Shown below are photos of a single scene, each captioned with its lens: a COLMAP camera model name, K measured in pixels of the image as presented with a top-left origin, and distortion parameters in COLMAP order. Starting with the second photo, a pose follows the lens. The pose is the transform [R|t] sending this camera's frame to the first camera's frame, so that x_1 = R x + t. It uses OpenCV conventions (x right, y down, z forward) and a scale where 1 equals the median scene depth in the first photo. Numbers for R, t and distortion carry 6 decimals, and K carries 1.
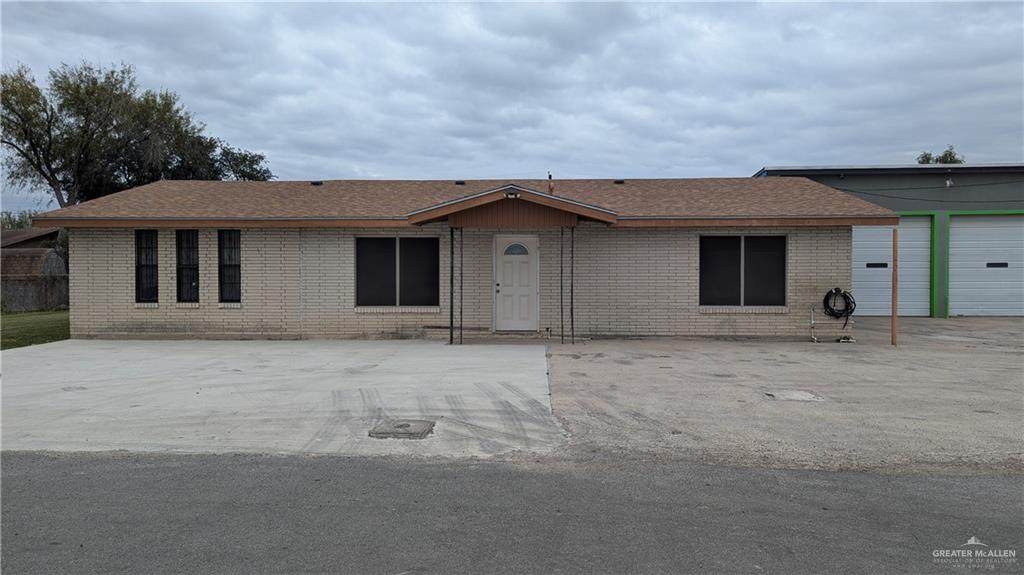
lens RADIAL K [[744.0, 0, 511.3], [0, 744.0, 279.9], [0, 0, 1]] dist [0.049199, -0.038141]
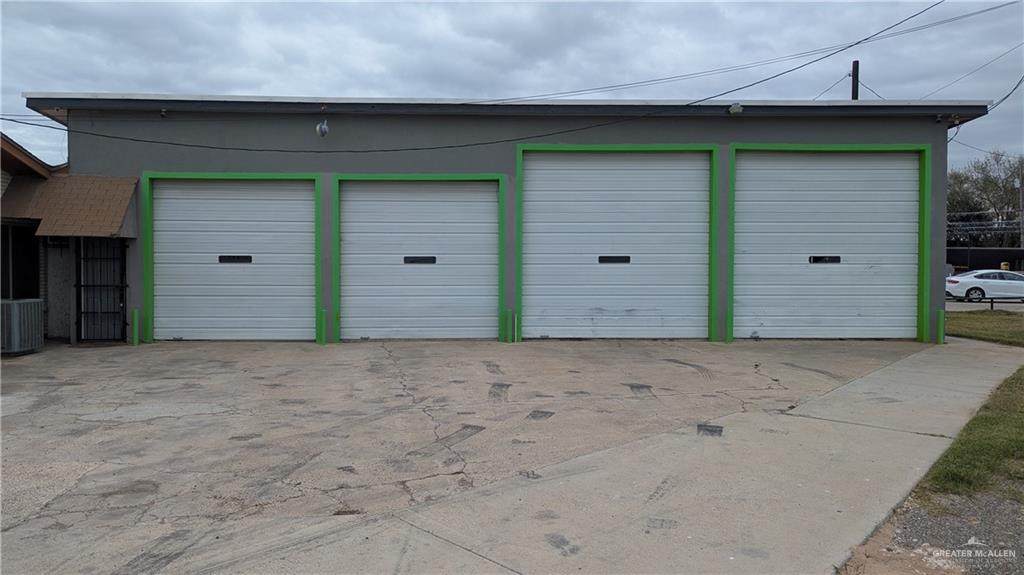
lens RADIAL K [[744.0, 0, 509.7], [0, 744.0, 284.7], [0, 0, 1]] dist [0.049199, -0.038141]
pose [[0.996764, 0.002986, 0.080325, 0.950559], [-0.003323, 0.999986, 0.004057, -0.002007], [-0.080312, -0.004311, 0.996760, 0.506584]]
